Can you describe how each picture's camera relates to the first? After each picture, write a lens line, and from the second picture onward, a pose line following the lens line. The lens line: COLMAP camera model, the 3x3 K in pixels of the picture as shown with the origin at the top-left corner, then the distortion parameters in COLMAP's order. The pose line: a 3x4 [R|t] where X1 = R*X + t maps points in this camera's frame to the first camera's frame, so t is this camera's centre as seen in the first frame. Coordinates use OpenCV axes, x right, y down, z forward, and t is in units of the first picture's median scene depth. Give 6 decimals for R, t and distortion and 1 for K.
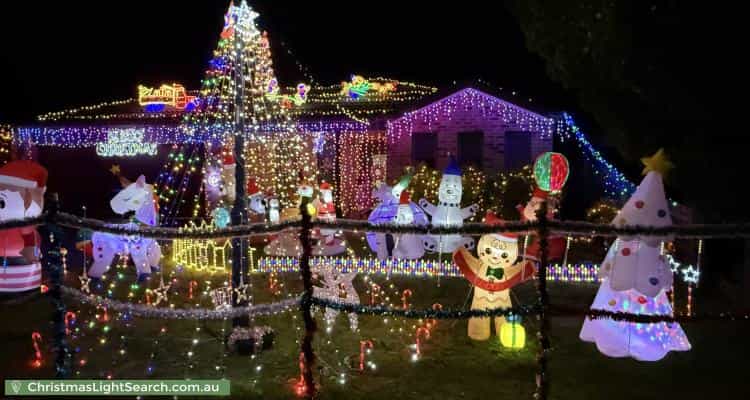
lens RADIAL K [[472.3, 0, 368.3], [0, 472.3, 200.5], [0, 0, 1]] dist [0.001909, -0.000072]
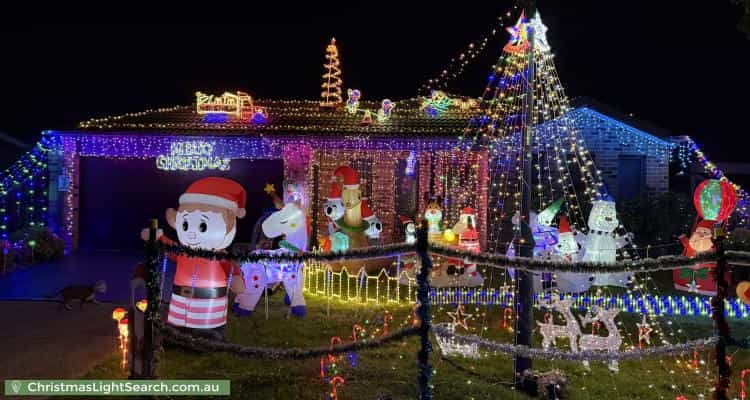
lens RADIAL K [[516.7, 0, 381.1], [0, 516.7, 199.6], [0, 0, 1]] dist [0.056881, -0.002530]
pose [[0.996582, 0.019915, 0.080172, -0.273666], [-0.016235, 0.998795, -0.046304, -0.001746], [-0.080997, 0.044844, 0.995705, 0.007380]]
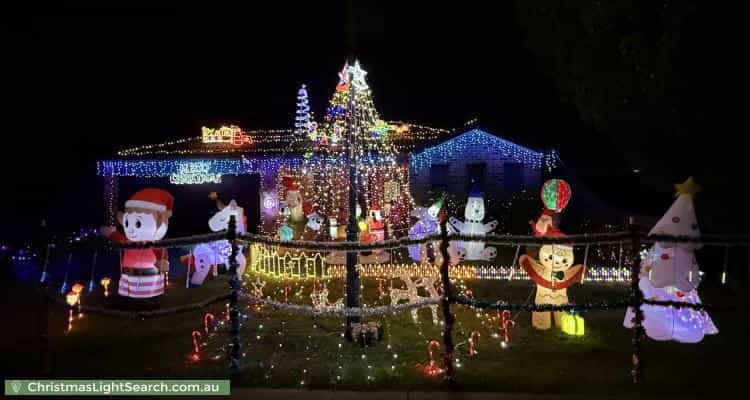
lens RADIAL K [[381.9, 0, 372.8], [0, 381.9, 199.4], [0, 0, 1]] dist [0.002330, 0.000358]
pose [[0.998916, -0.006981, 0.046022, -0.114629], [0.009311, 0.998674, -0.050627, -0.000550], [-0.045608, 0.051001, 0.997657, -0.002791]]
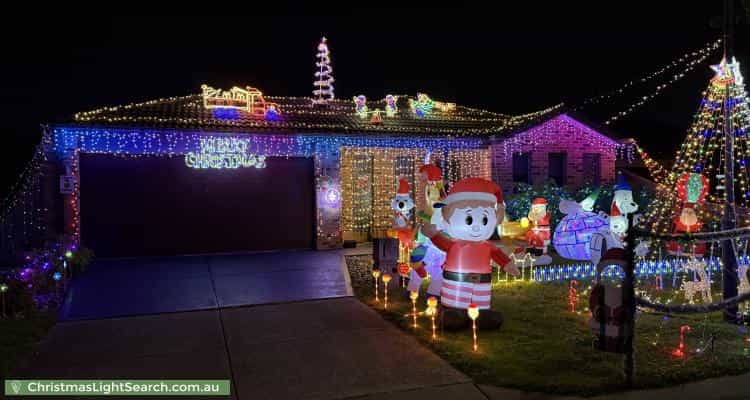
lens RADIAL K [[516.7, 0, 381.1], [0, 516.7, 199.6], [0, 0, 1]] dist [0.056881, -0.002530]
pose [[0.904360, -0.010345, 0.426645, -0.757126], [0.025669, 0.999215, -0.030181, -0.004960], [-0.425998, 0.038246, 0.903915, 0.048549]]
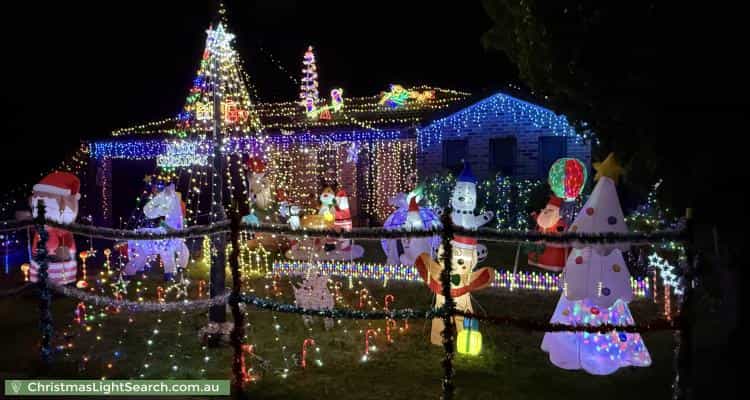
lens RADIAL K [[472.3, 0, 368.3], [0, 472.3, 200.5], [0, 0, 1]] dist [0.001909, -0.000072]
pose [[0.986368, 0.000328, -0.164556, 0.109678], [-0.003229, 0.999844, -0.017362, 0.002118], [0.164525, 0.017656, 0.986215, -0.009231]]
